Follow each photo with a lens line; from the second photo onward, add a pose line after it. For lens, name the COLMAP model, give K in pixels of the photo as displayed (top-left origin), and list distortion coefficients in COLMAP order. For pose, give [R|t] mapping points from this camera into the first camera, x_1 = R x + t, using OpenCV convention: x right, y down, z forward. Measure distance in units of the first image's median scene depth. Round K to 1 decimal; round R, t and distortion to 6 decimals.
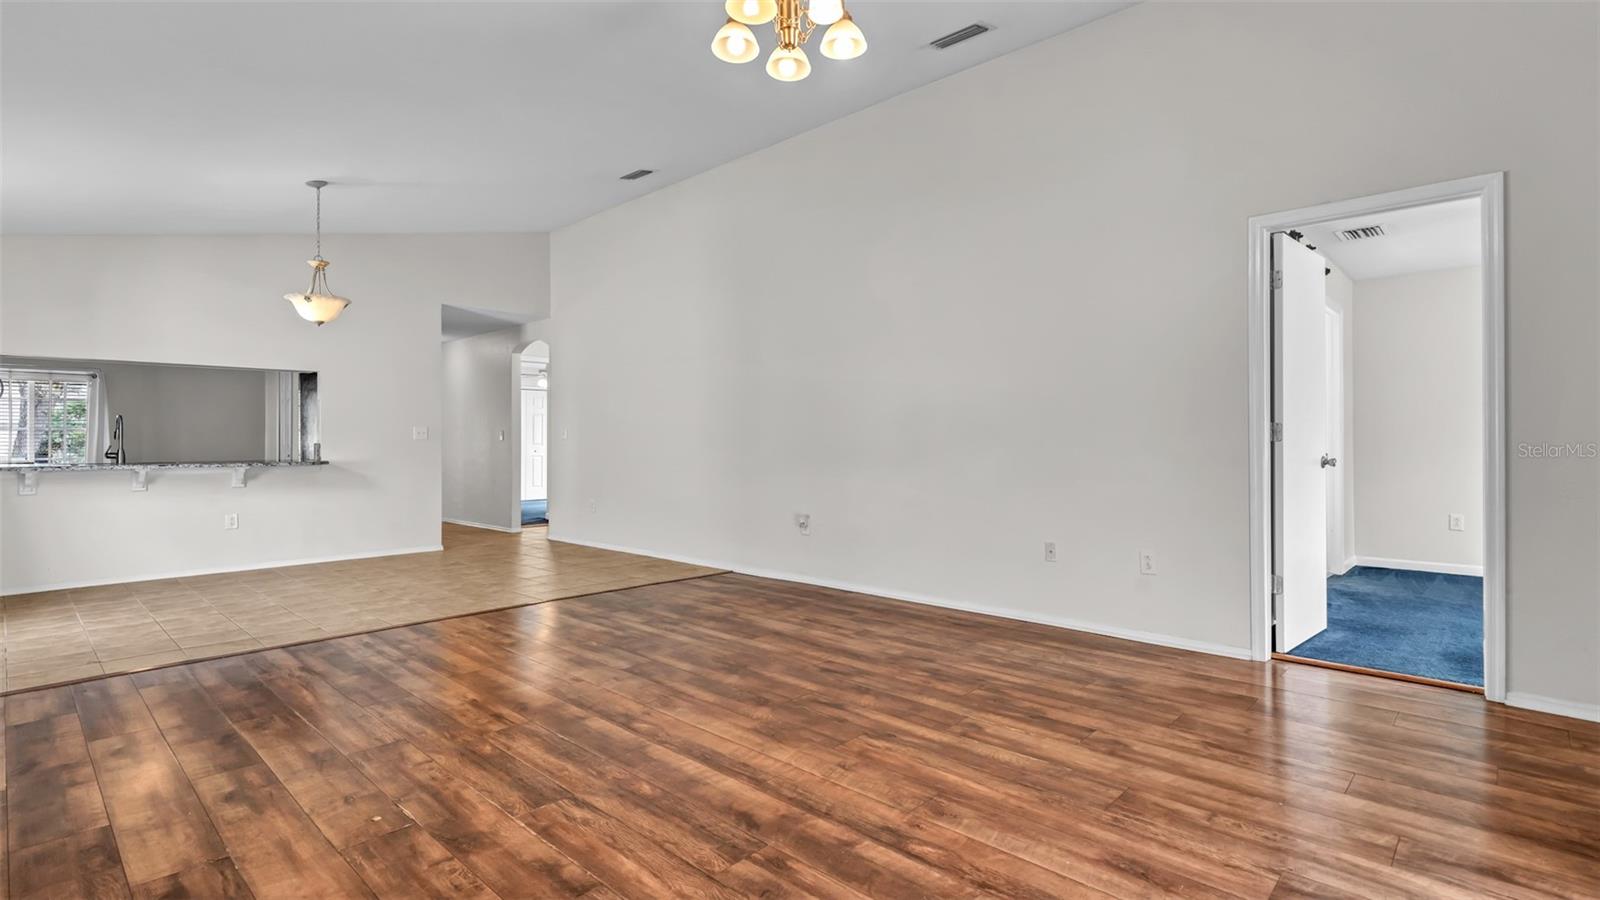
lens RADIAL K [[769.2, 0, 782.7], [0, 769.2, 438.0], [0, 0, 1]] dist [-0.002930, -0.000709]
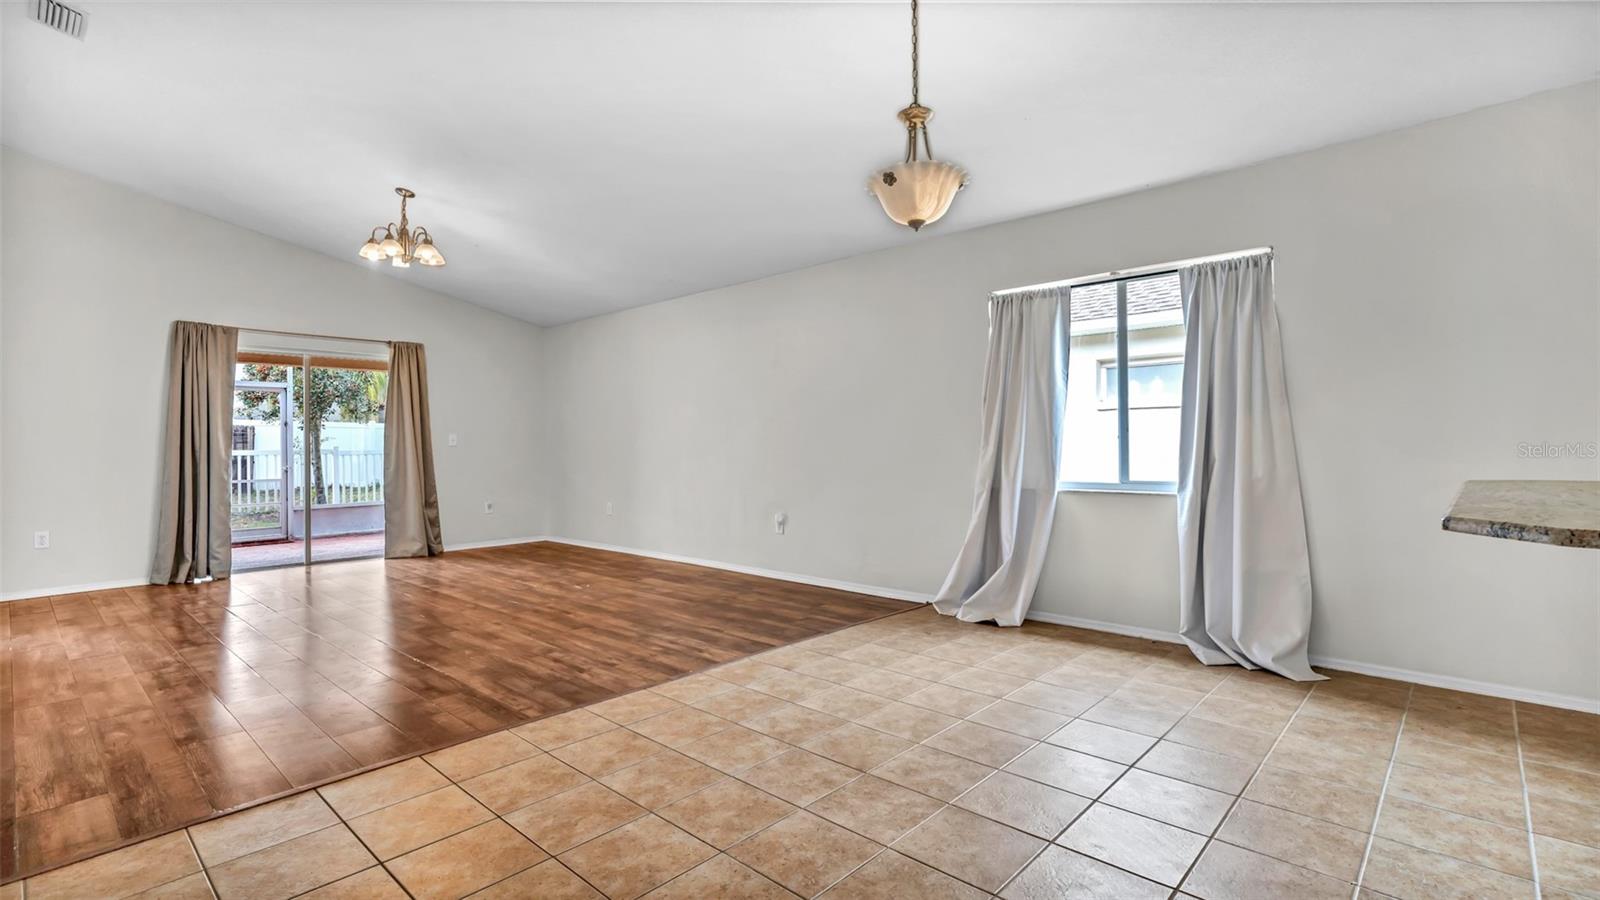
lens RADIAL K [[728.7, 0, 794.8], [0, 728.7, 437.2], [0, 0, 1]] dist [0.003388, 0.000461]
pose [[-0.999475, 0.014893, -0.028768, -1.033572], [0.015420, 0.999716, -0.018169, 0.019930], [0.028490, -0.018603, -0.999421, 3.139693]]
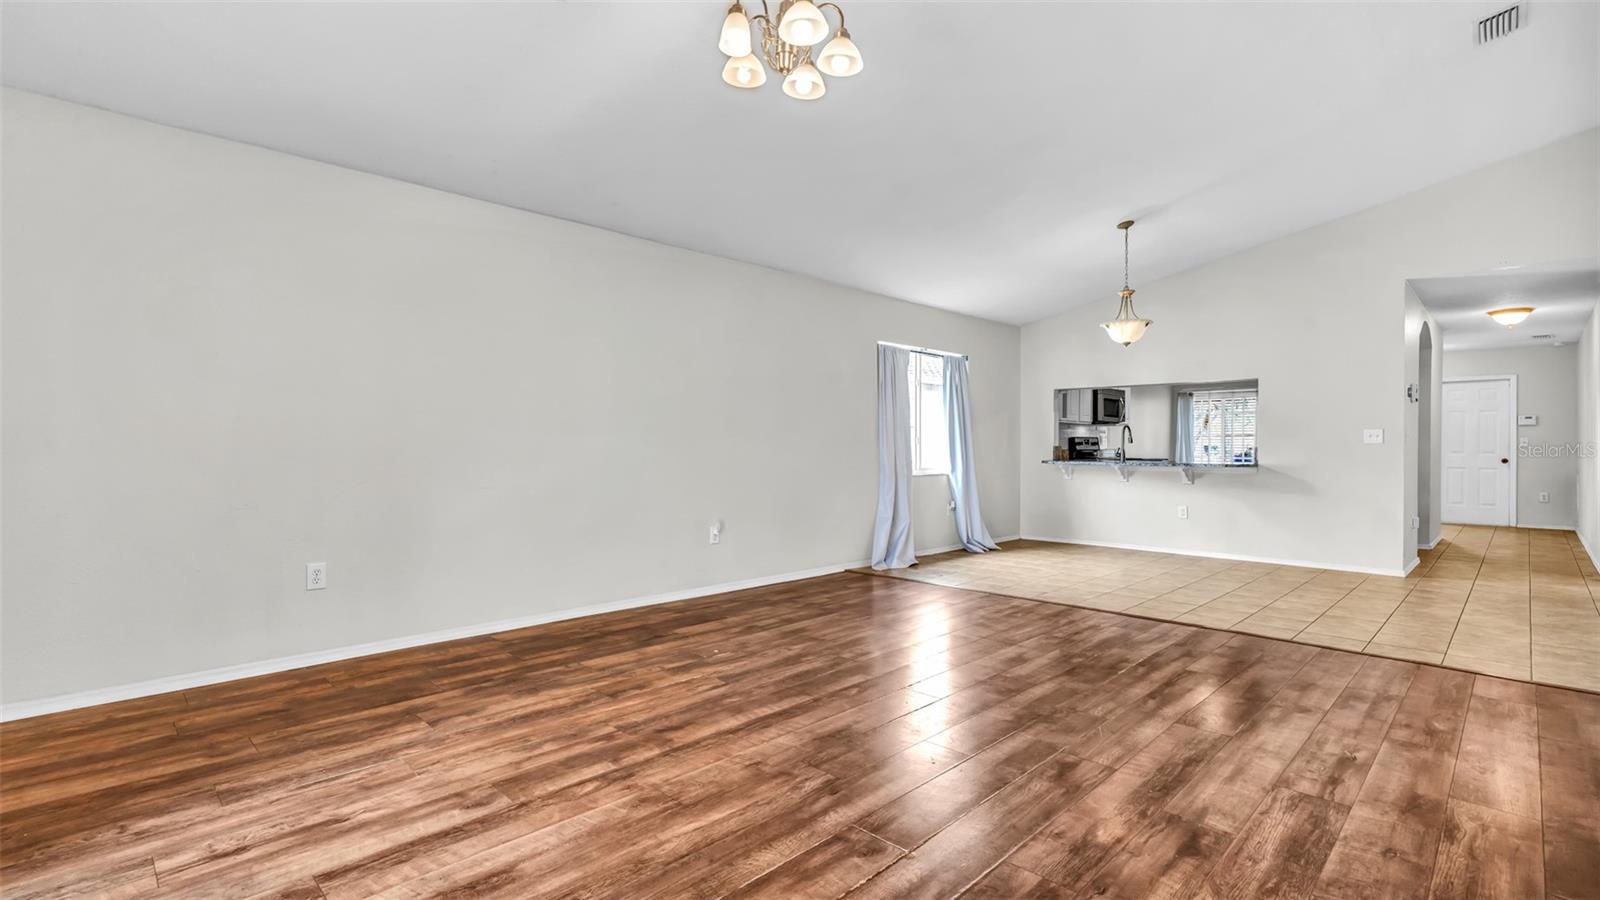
lens RADIAL K [[716.2, 0, 800.0], [0, 716.2, 450.0], [0, 0, 1]] dist [0.000091, 0.000776]
pose [[-0.015037, 0.011505, -0.999821, 1.033250], [0.004378, 0.999925, 0.011441, -0.006190], [0.999877, -0.004205, -0.015086, 1.073381]]
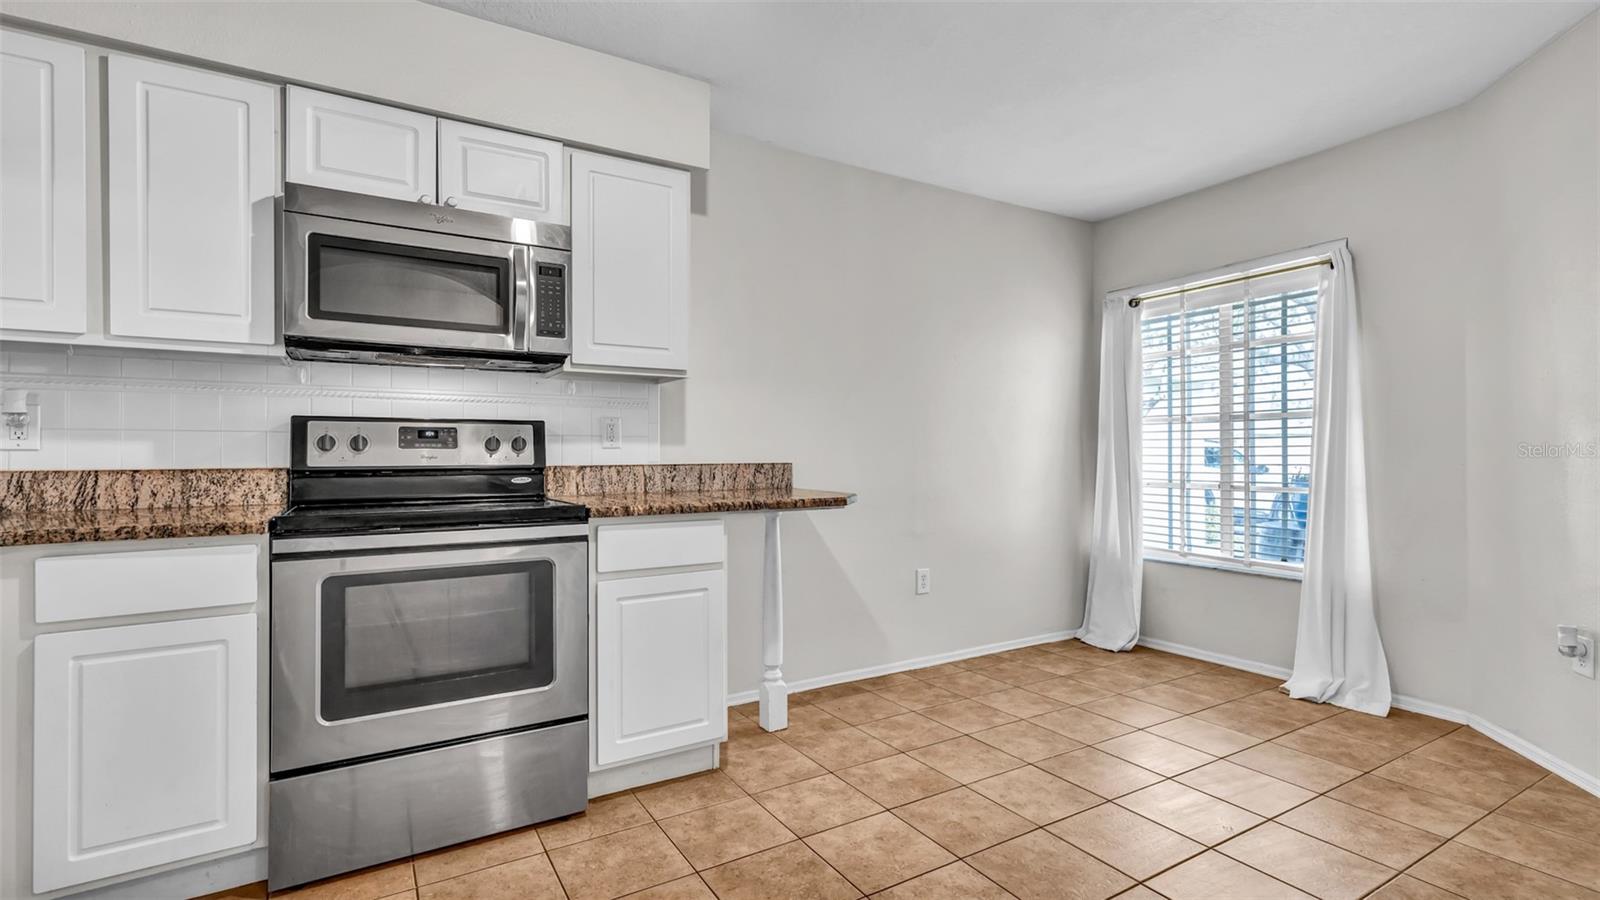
lens RADIAL K [[729.7, 0, 800.0], [0, 729.7, 450.0], [0, 0, 1]] dist [0.014369, 0.000096]
pose [[-0.249271, 0.000660, -0.968434, -1.932143], [0.011549, 0.999931, -0.002291, 0.026593], [0.968365, -0.011755, -0.249261, 3.257022]]
